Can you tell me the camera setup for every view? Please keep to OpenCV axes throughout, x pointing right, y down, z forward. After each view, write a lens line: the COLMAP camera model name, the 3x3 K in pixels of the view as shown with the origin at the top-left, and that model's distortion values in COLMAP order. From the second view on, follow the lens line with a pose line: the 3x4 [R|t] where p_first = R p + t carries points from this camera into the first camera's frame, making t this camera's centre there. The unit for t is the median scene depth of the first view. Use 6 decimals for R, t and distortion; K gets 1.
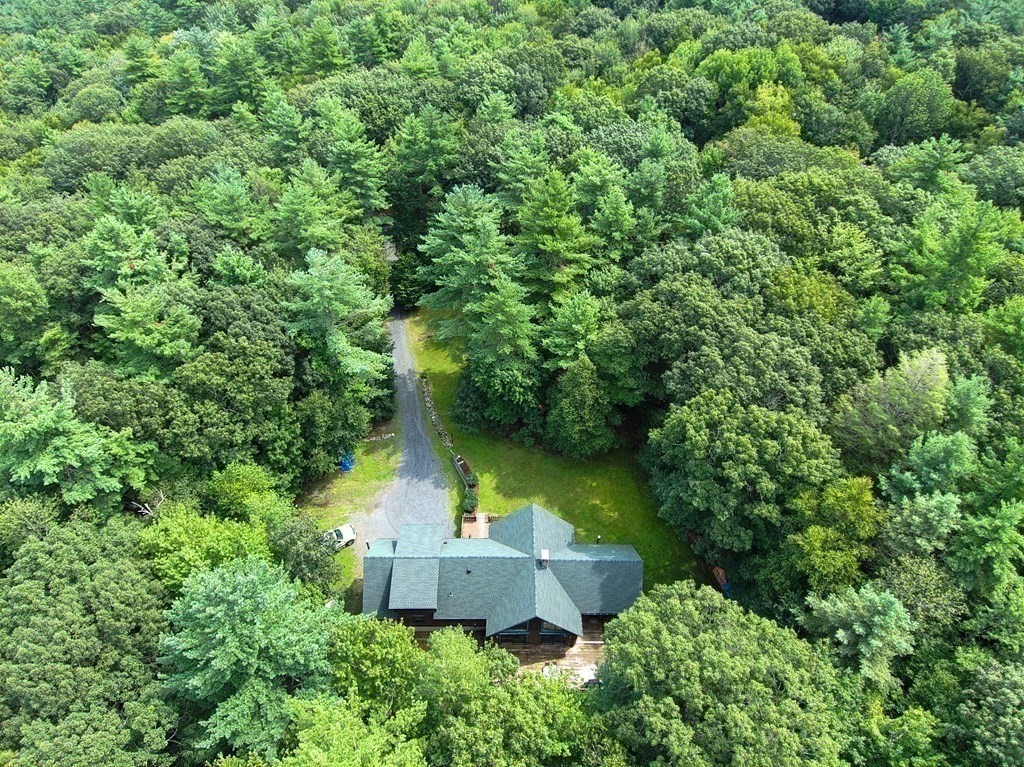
lens RADIAL K [[607.6, 0, 512.0], [0, 607.6, 383.5], [0, 0, 1]] dist [0.086061, -0.114136]
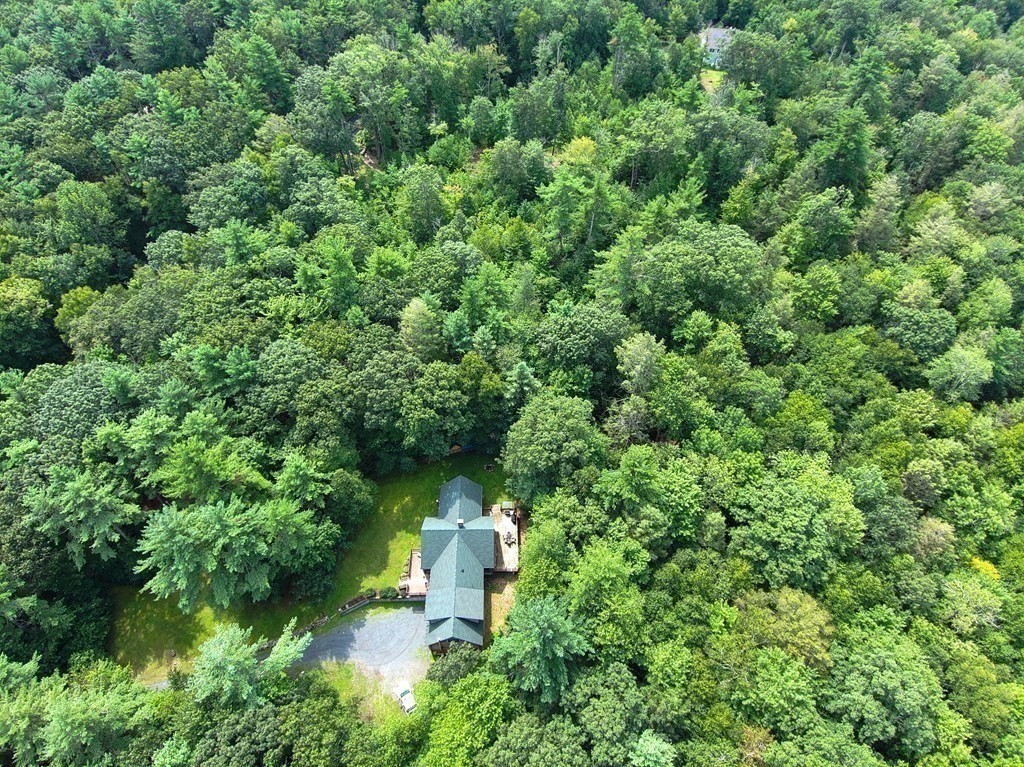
lens RADIAL K [[607.6, 0, 512.0], [0, 607.6, 383.5], [0, 0, 1]] dist [0.086061, -0.114136]
pose [[-0.036778, -0.773762, 0.632408, -0.736197], [0.683044, 0.442471, 0.581094, -0.786230], [-0.729450, 0.453334, 0.512241, -0.153470]]
